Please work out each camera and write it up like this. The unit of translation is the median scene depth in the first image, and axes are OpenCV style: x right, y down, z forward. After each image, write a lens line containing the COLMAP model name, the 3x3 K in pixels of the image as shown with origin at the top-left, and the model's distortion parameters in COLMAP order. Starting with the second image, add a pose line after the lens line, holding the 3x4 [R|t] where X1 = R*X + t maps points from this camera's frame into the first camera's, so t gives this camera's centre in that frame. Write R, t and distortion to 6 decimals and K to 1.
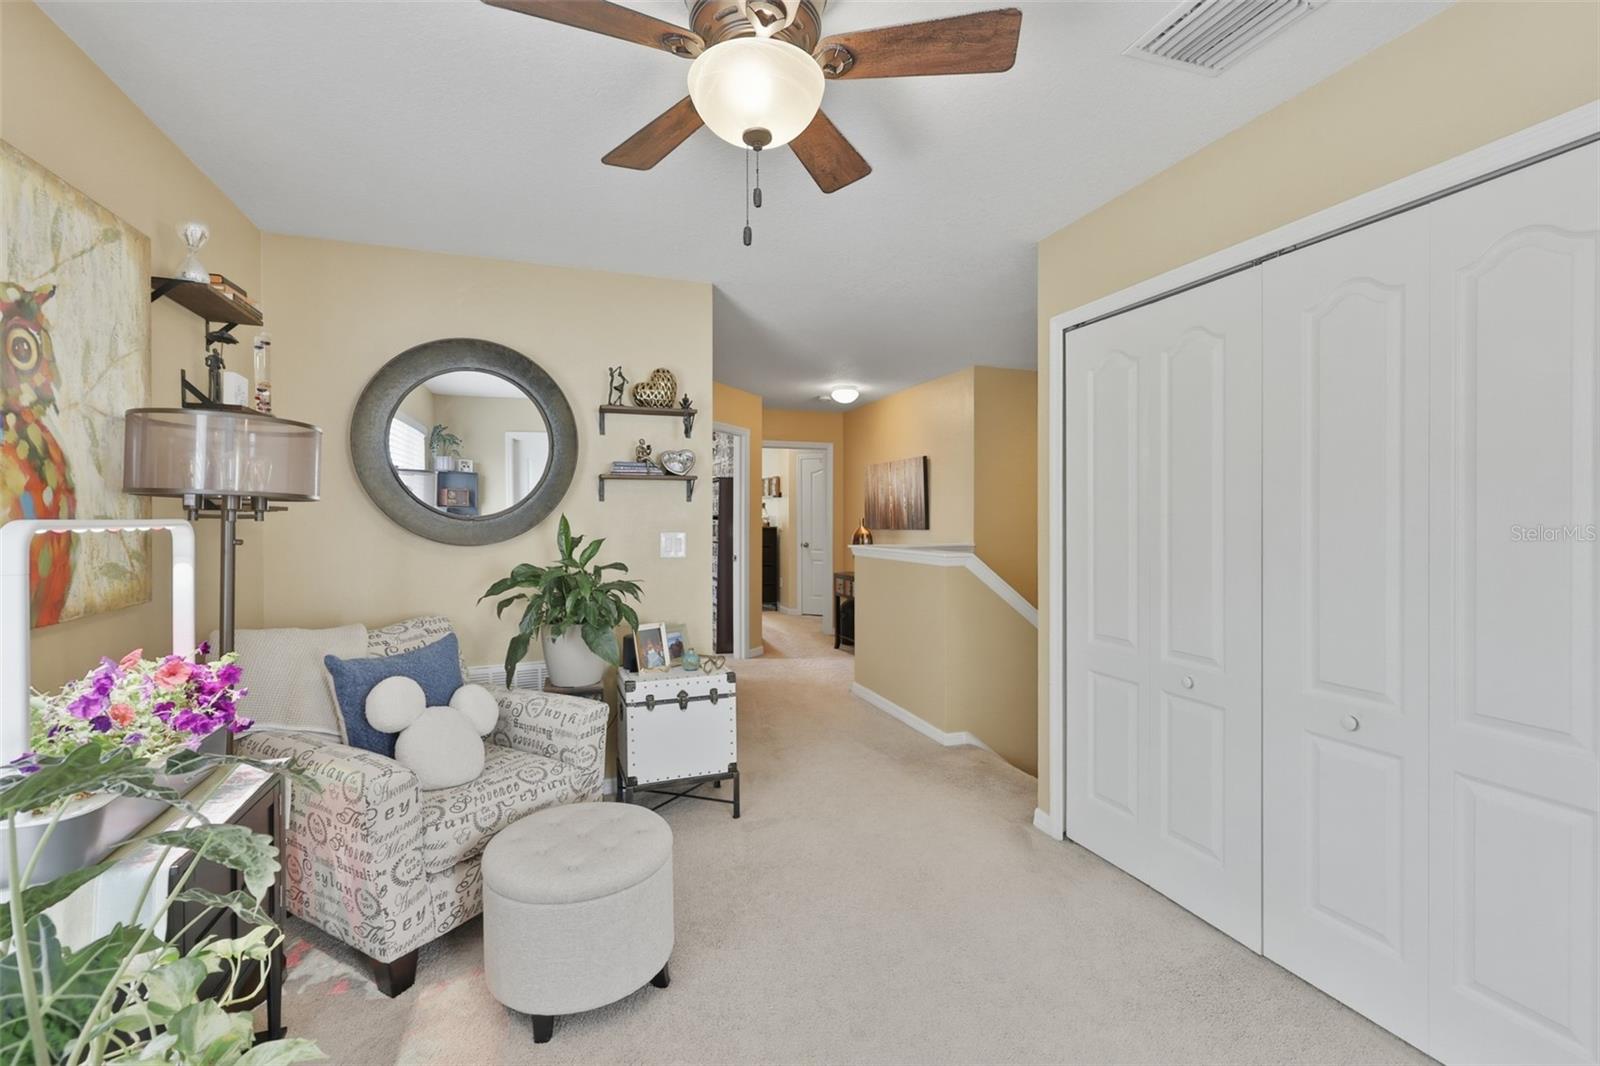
lens RADIAL K [[716.0, 0, 800.1], [0, 716.0, 523.8], [0, 0, 1]] dist [-0.001780, -0.000784]
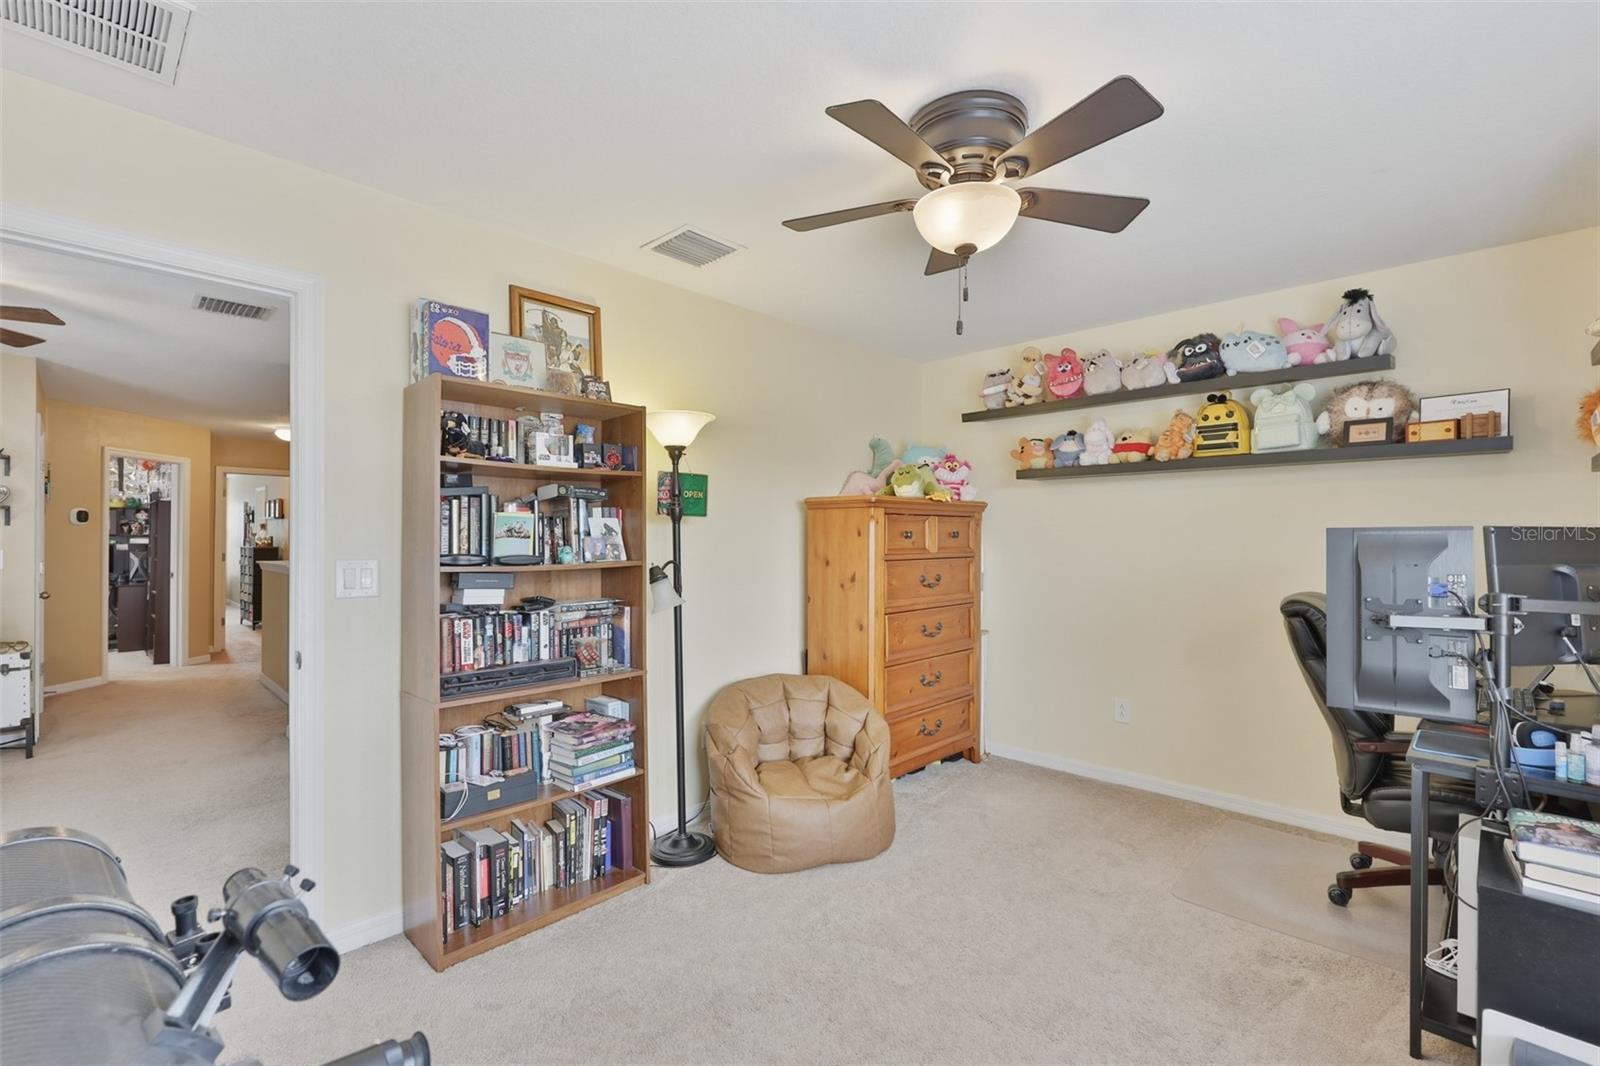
lens RADIAL K [[716.0, 0, 811.6], [0, 716.0, 540.4], [0, 0, 1]] dist [-0.001780, -0.000784]
pose [[0.898200, 0.005131, 0.439557, 0.310288], [-0.002507, 0.999975, -0.006549, -0.000157], [-0.439580, 0.004780, 0.898191, -0.420544]]
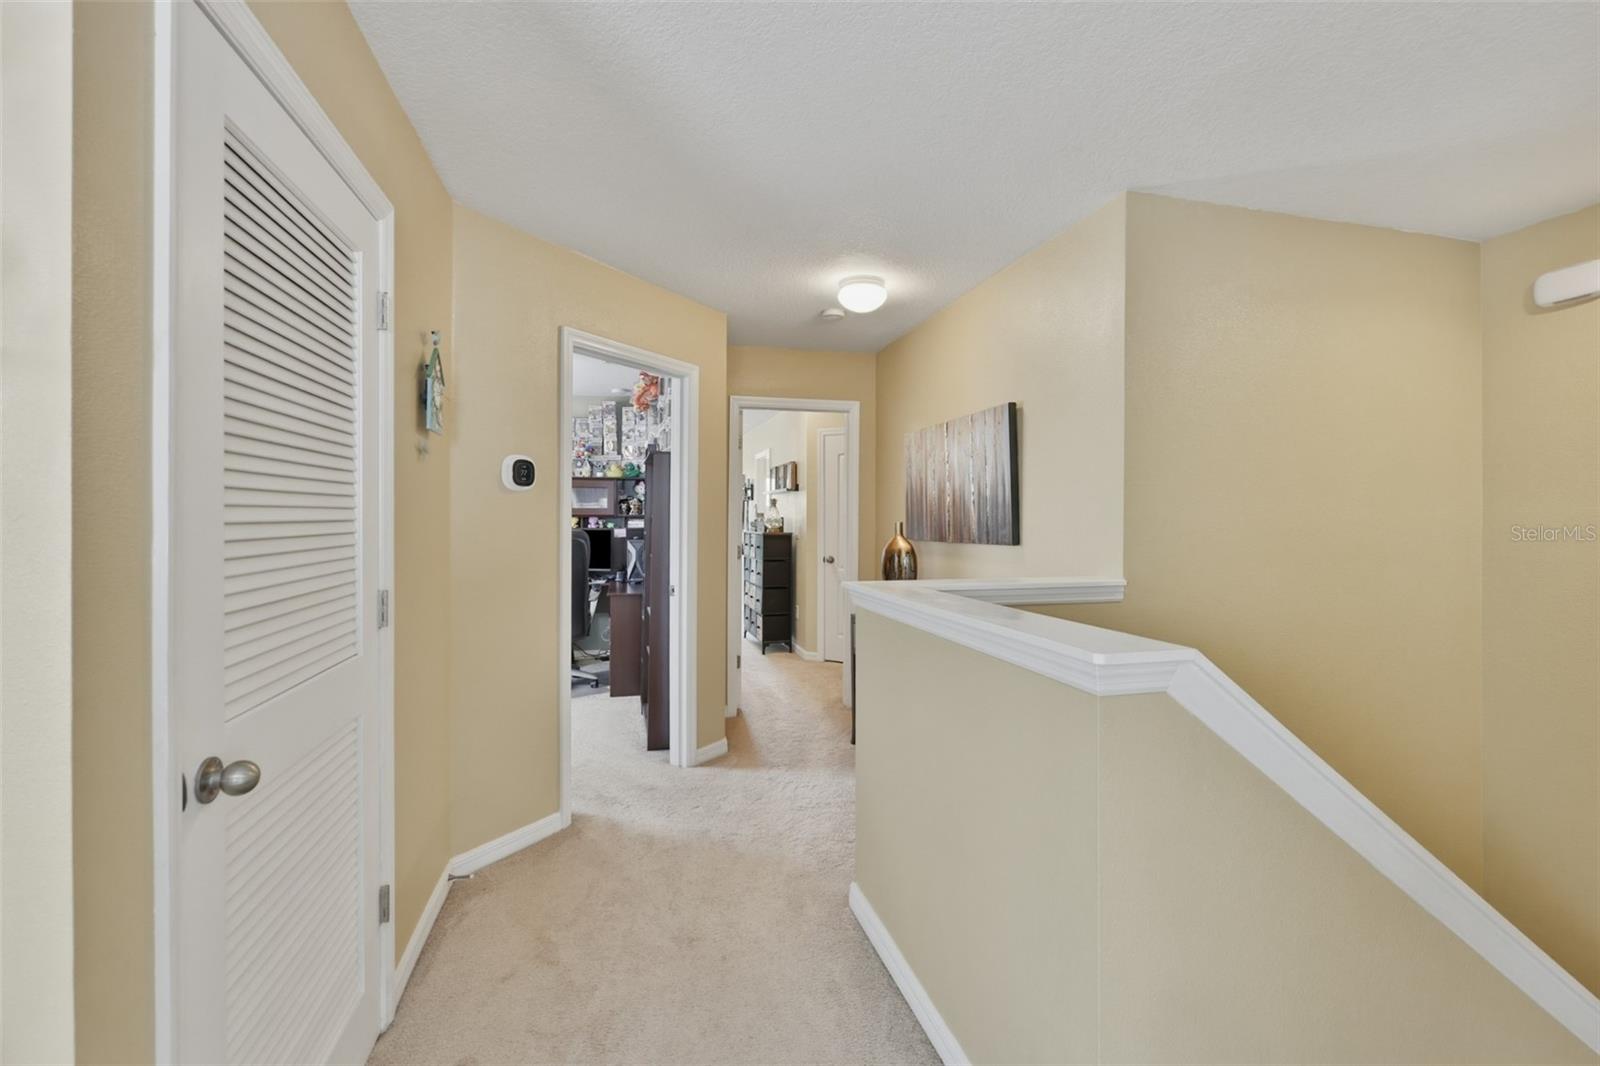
lens RADIAL K [[716.0, 0, 799.0], [0, 716.0, 523.5], [0, 0, 1]] dist [-0.001780, -0.000784]
pose [[0.994731, 0.005281, -0.102385, 0.069515], [-0.005445, 0.999984, -0.001330, -0.005625], [0.102377, 0.001880, 0.994744, 0.439768]]
